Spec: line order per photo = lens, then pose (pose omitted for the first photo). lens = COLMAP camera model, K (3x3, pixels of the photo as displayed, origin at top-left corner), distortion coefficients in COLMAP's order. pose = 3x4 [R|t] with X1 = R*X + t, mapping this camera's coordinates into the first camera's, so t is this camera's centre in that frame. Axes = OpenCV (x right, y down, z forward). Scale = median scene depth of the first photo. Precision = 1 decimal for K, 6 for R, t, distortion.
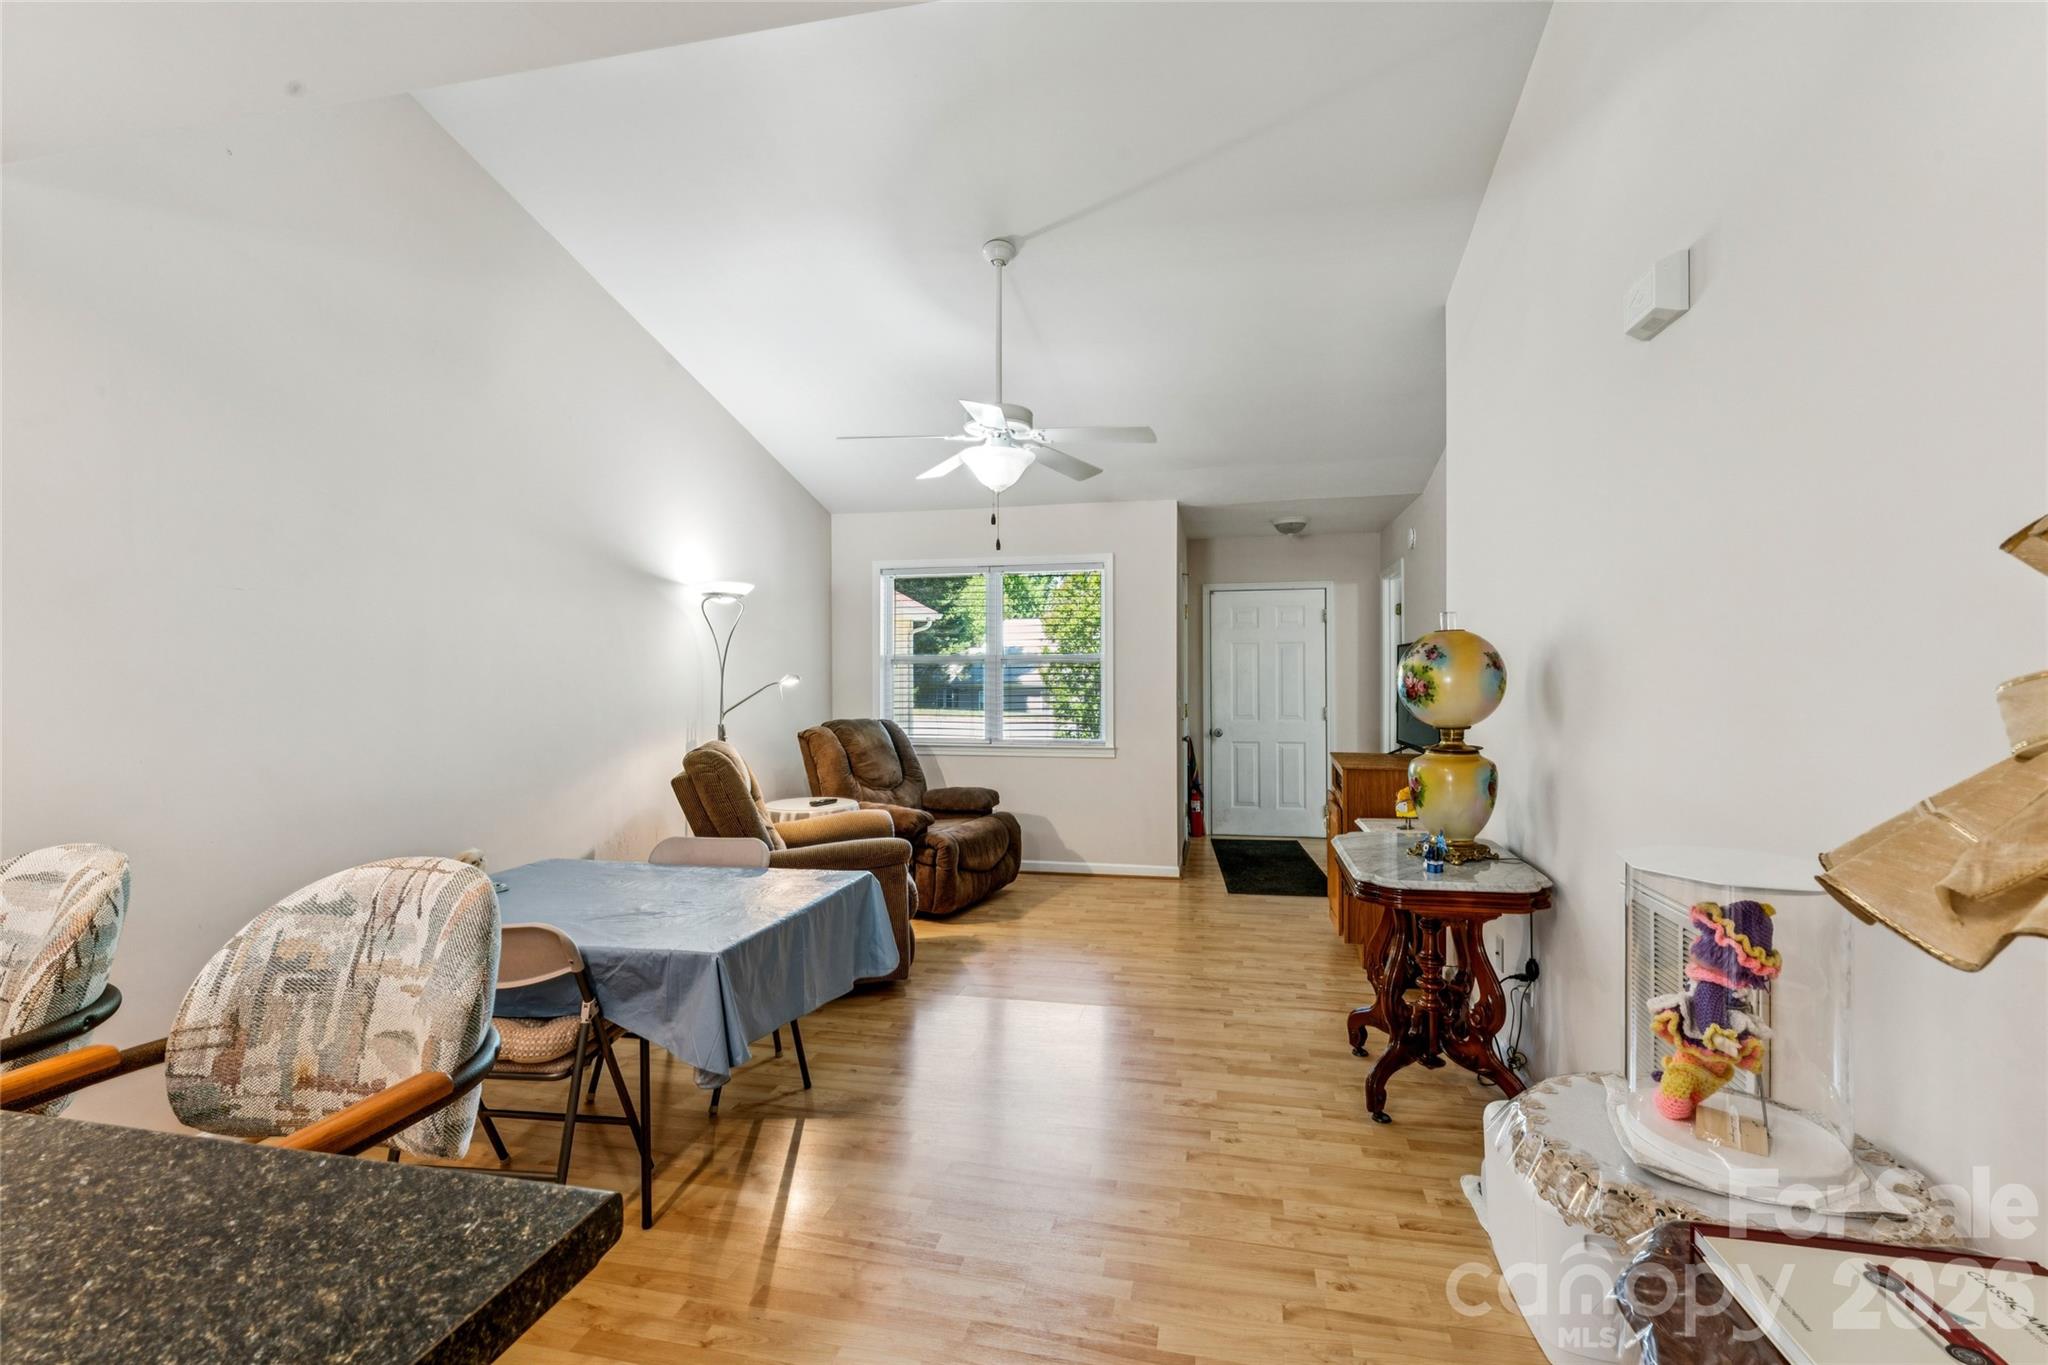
lens RADIAL K [[898.1, 0, 1018.0], [0, 898.1, 671.6], [0, 0, 1]] dist [-0.000108, -0.000686]
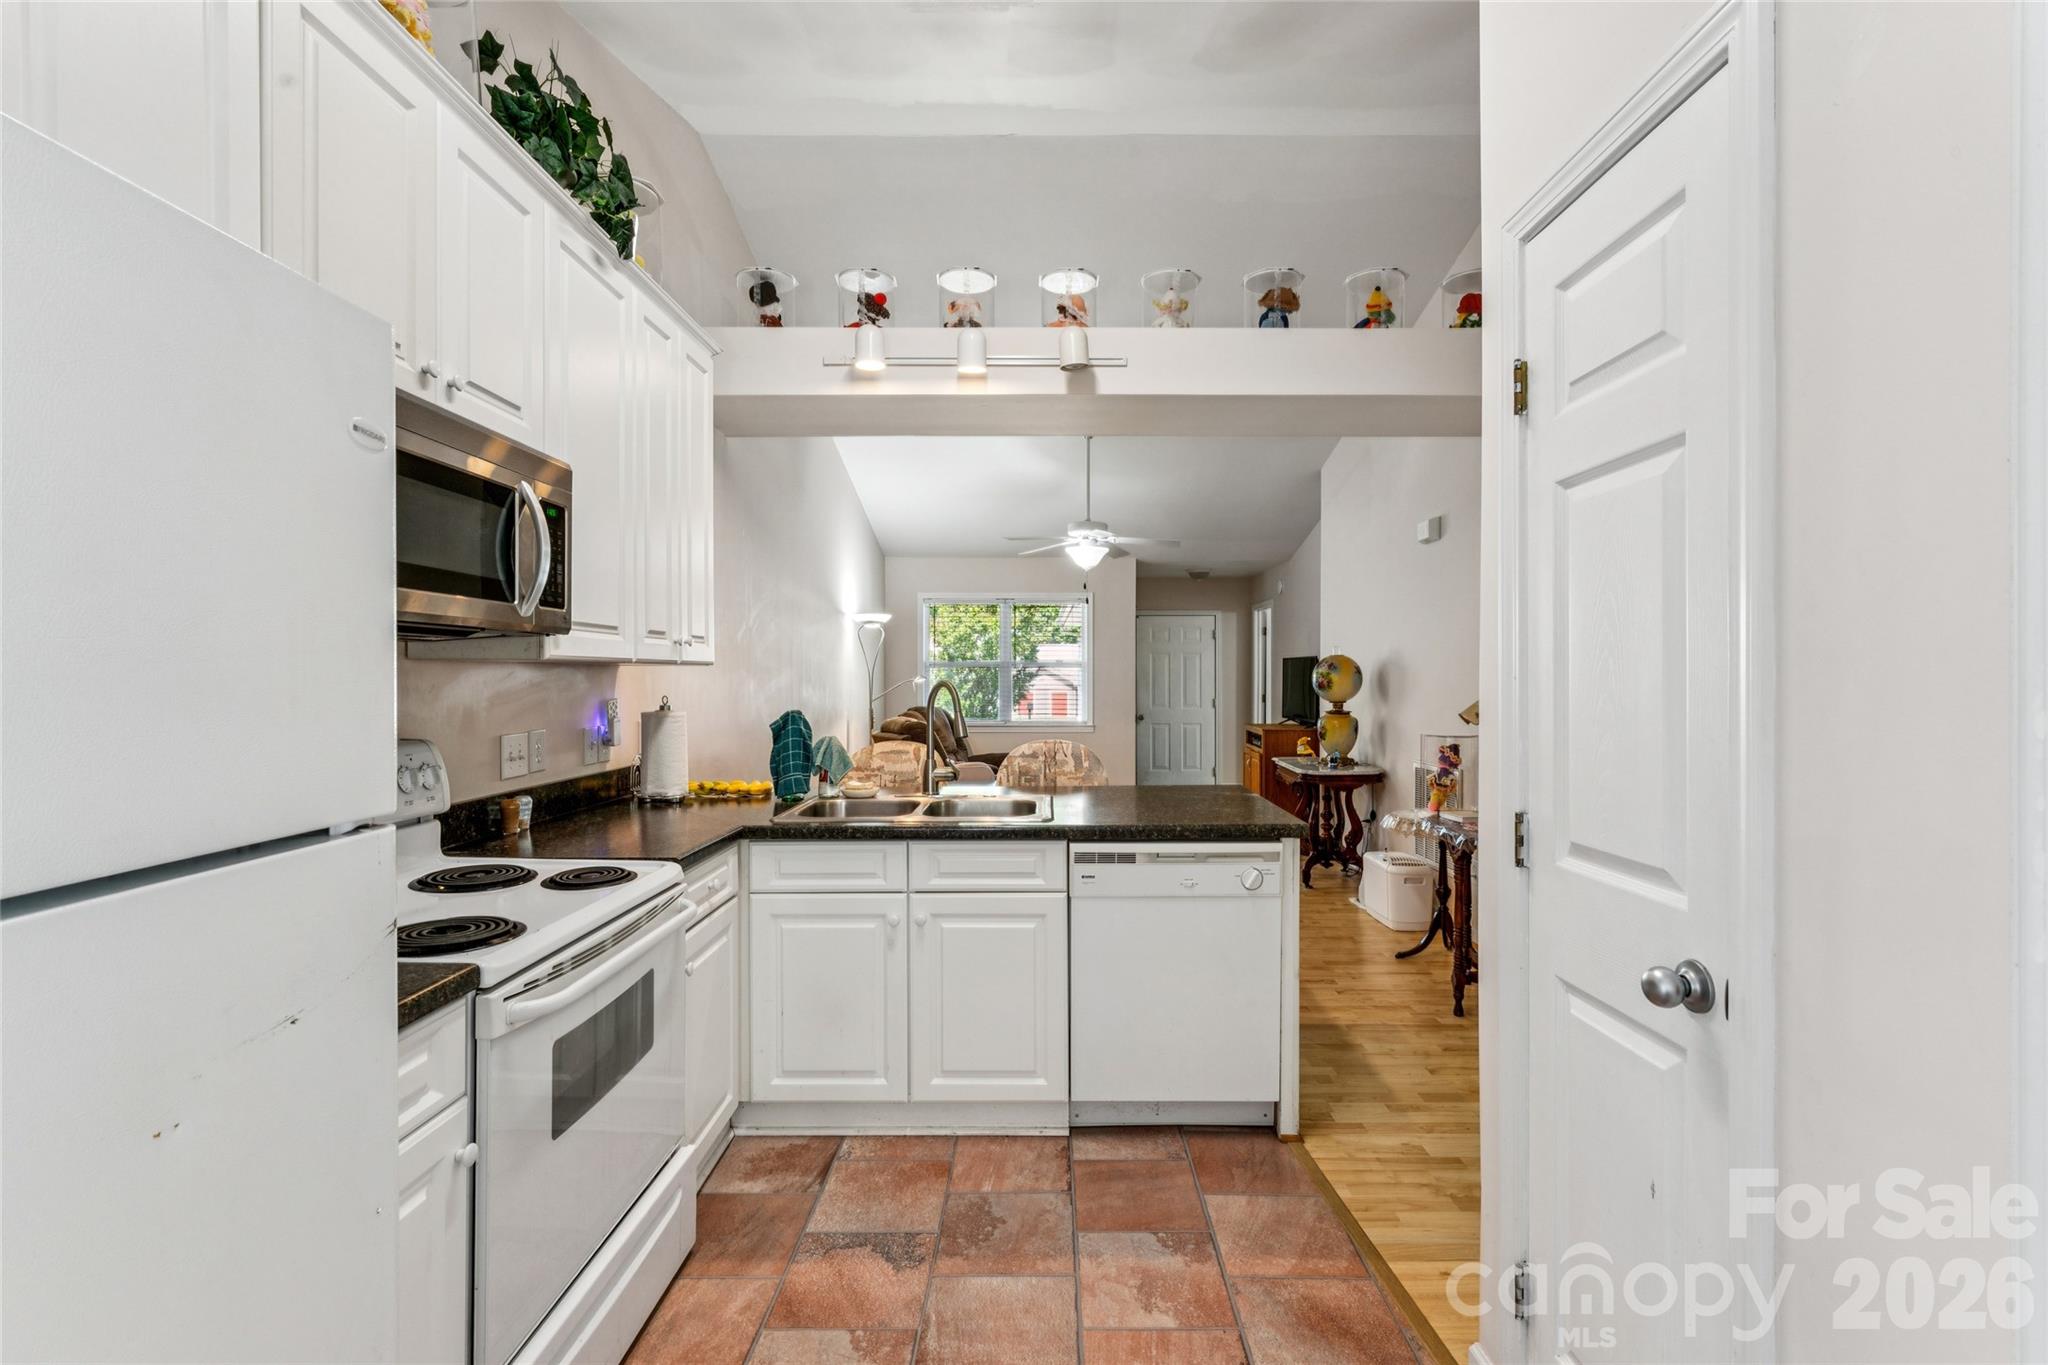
lens RADIAL K [[898.1, 0, 1028.4], [0, 898.1, 683.9], [0, 0, 1]] dist [-0.000108, -0.000686]
pose [[0.976909, 0.001994, 0.213648, -0.672927], [-0.005000, 0.999896, 0.013529, -0.004797], [-0.213599, -0.014284, 0.976817, -0.893429]]
